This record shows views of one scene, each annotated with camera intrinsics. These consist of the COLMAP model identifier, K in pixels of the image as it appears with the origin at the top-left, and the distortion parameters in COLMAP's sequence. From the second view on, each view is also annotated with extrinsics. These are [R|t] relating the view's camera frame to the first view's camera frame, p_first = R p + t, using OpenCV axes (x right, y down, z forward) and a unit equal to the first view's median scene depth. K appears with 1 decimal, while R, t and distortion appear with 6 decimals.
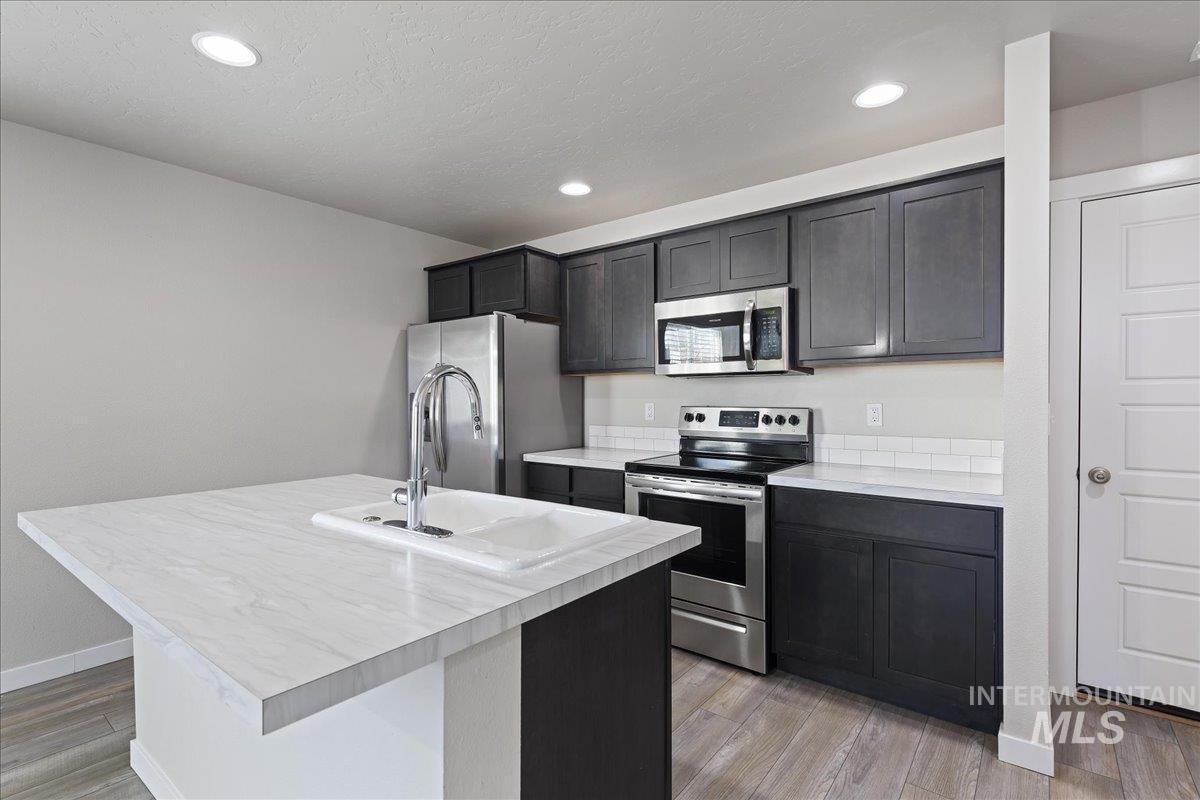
lens RADIAL K [[551.6, 0, 593.5], [0, 551.6, 403.6], [0, 0, 1]] dist [-0.004483, -0.000456]
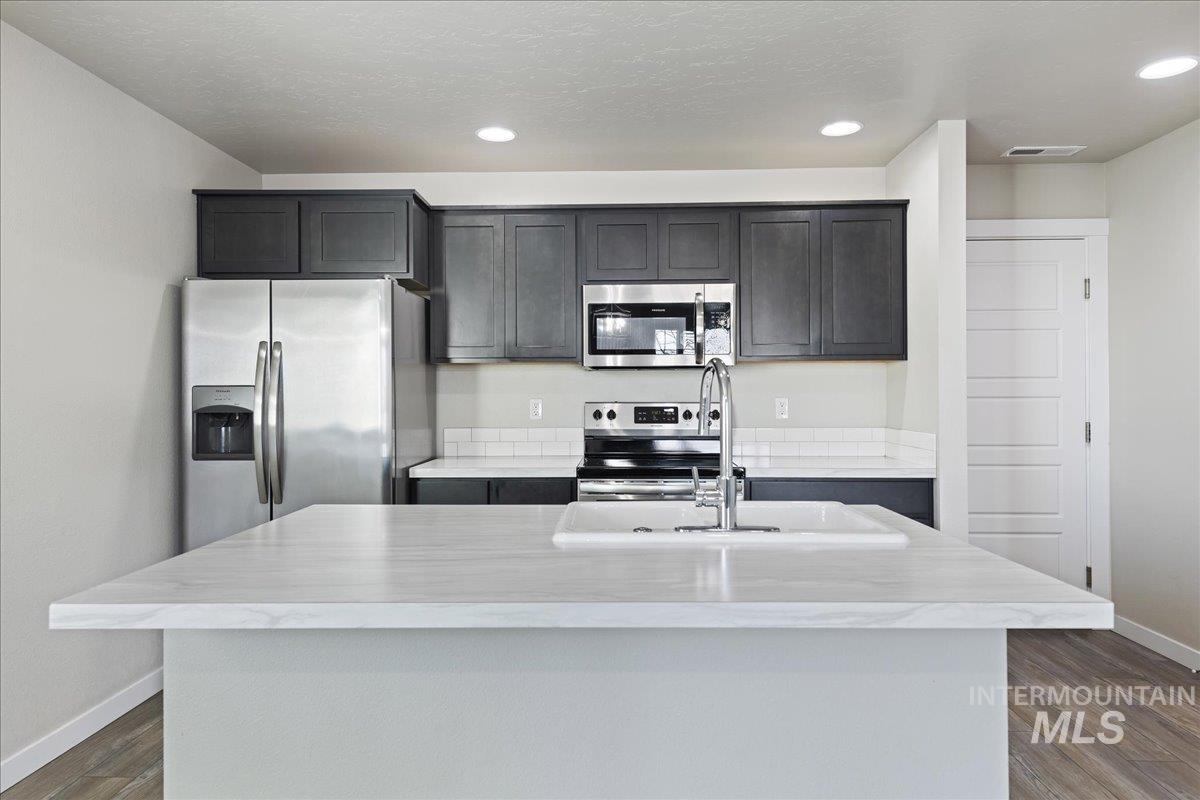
lens RADIAL K [[753.6, 0, 598.2], [0, 753.6, 391.2], [0, 0, 1]] dist [0.016812, 0.001779]
pose [[0.805320, -0.003184, 0.592831, -0.584784], [0.008407, 0.999946, -0.006051, -0.005853], [-0.592780, 0.009857, 0.805304, 0.025848]]
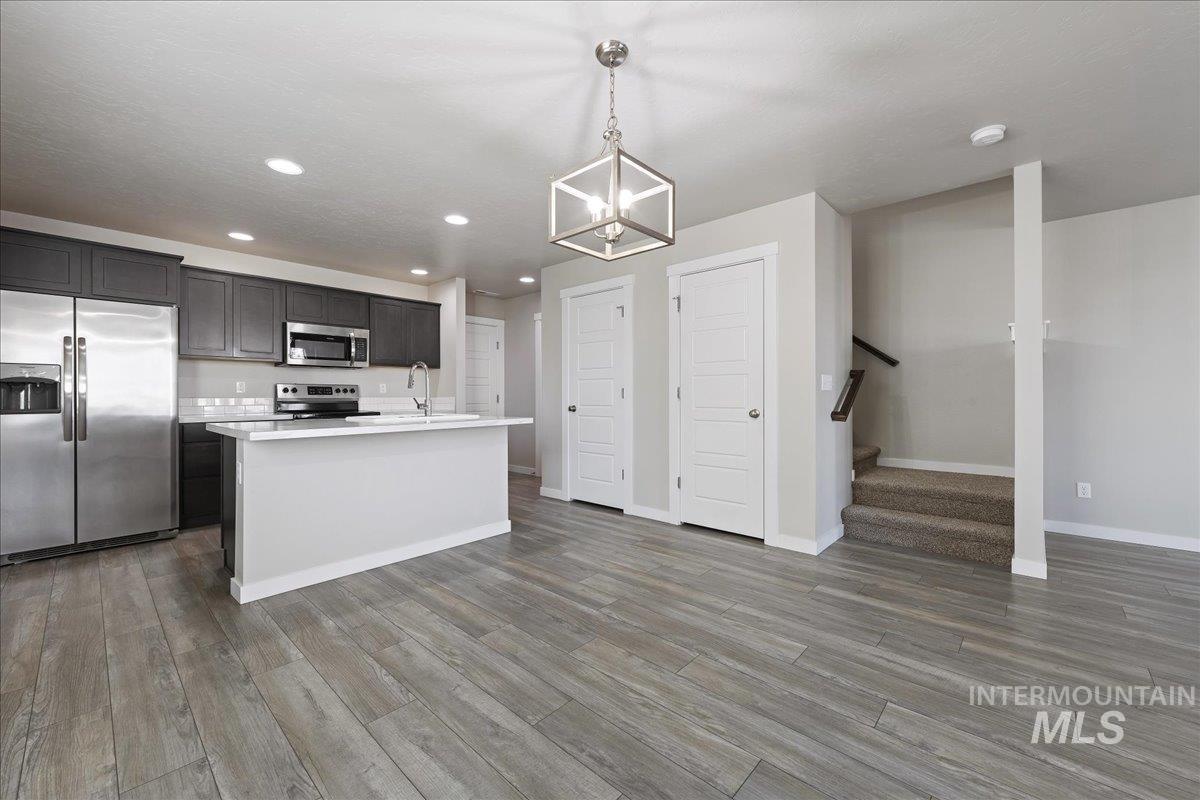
lens RADIAL K [[476.4, 0, 605.8], [0, 476.4, 396.9], [0, 0, 1]] dist [0.016661, 0.000179]
pose [[0.071197, -0.005523, 0.997447, -1.304977], [0.008839, 0.999949, 0.004906, 0.050337], [-0.997423, 0.008467, 0.071242, -0.080065]]
